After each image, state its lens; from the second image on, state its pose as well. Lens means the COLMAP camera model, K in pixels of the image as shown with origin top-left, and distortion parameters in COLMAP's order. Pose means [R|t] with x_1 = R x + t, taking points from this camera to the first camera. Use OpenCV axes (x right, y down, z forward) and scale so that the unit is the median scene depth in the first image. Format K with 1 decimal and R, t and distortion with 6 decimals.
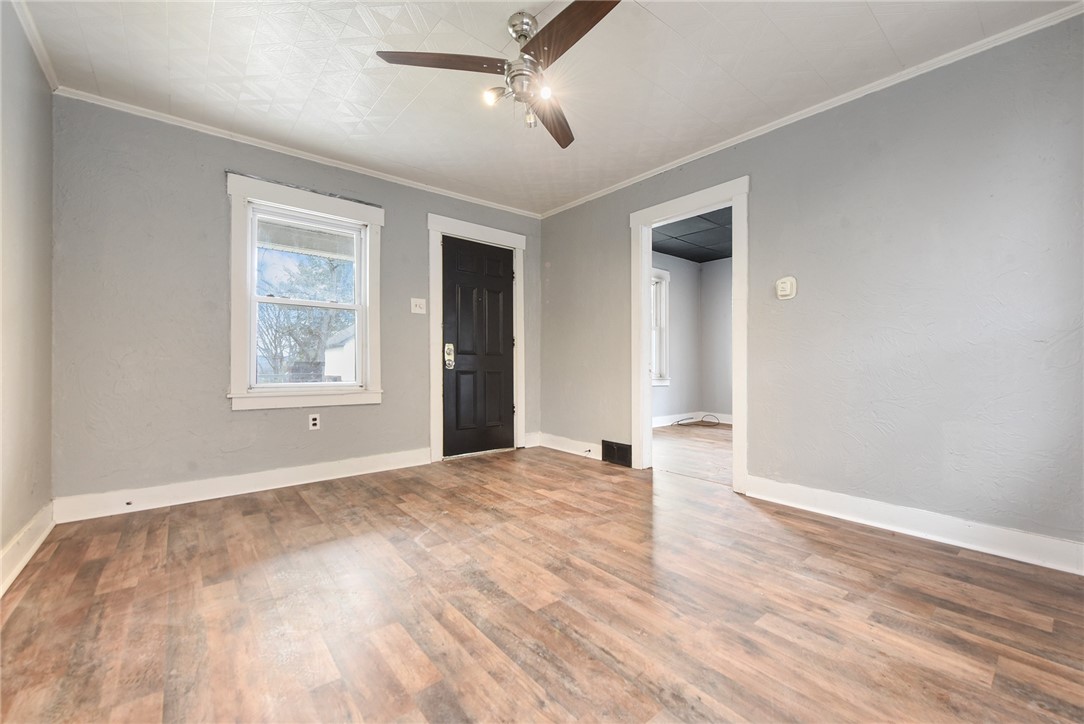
lens RADIAL K [[436.8, 0, 550.9], [0, 436.8, 364.9], [0, 0, 1]] dist [0.000474, -0.000690]
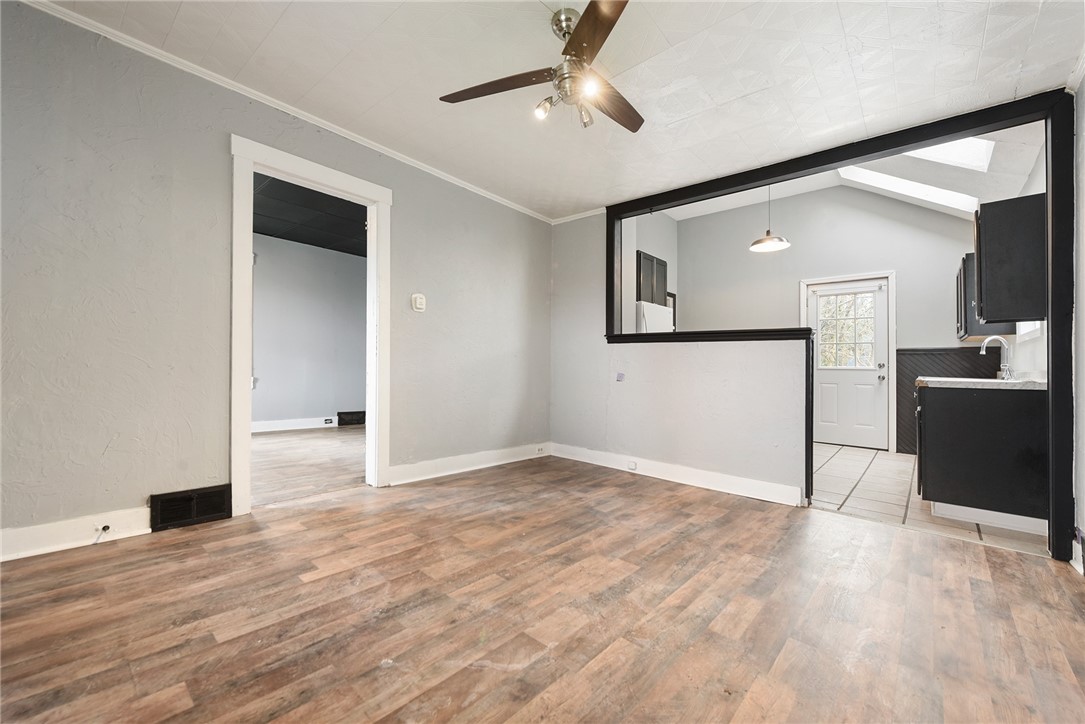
lens RADIAL K [[437.2, 0, 540.2], [0, 437.2, 350.3], [0, 0, 1]] dist [0.000474, -0.000690]
pose [[-0.138465, 0.029424, 0.989930, -0.913069], [-0.021954, 0.999222, -0.032771, -0.010531], [-0.990124, -0.026270, -0.137711, 1.064340]]
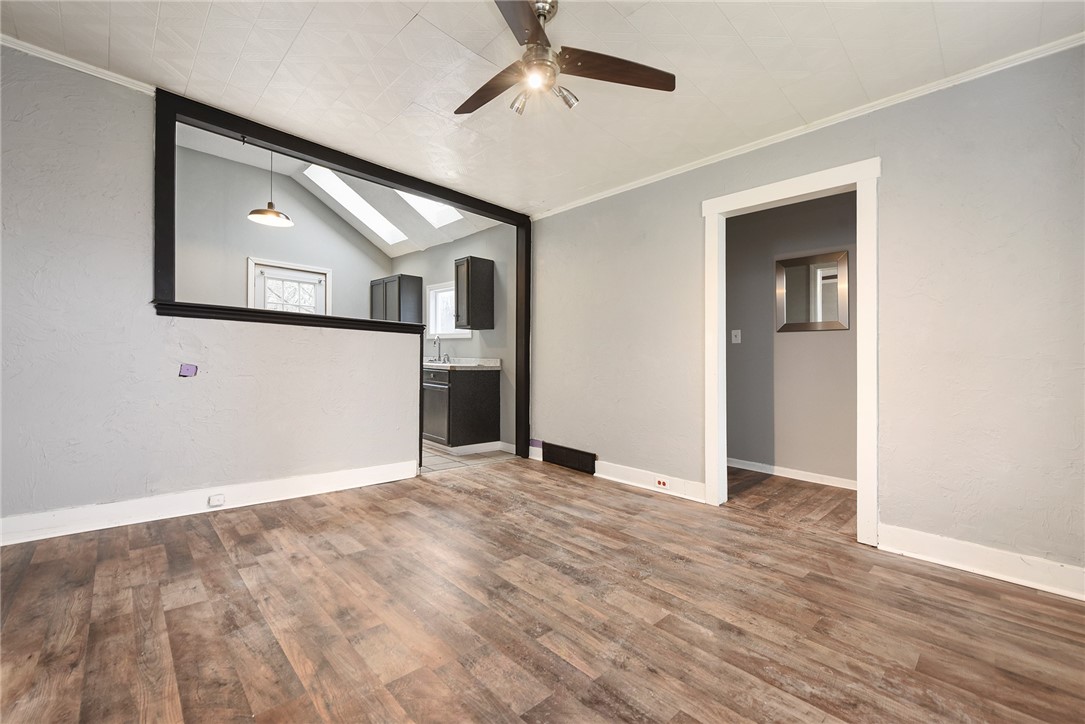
lens RADIAL K [[437.2, 0, 535.5], [0, 437.2, 326.1], [0, 0, 1]] dist [0.000474, -0.000690]
pose [[-0.998382, -0.035522, -0.044393, 0.007213], [-0.031910, 0.996317, -0.079585, -0.019483], [0.047056, -0.078039, -0.995839, 1.720544]]
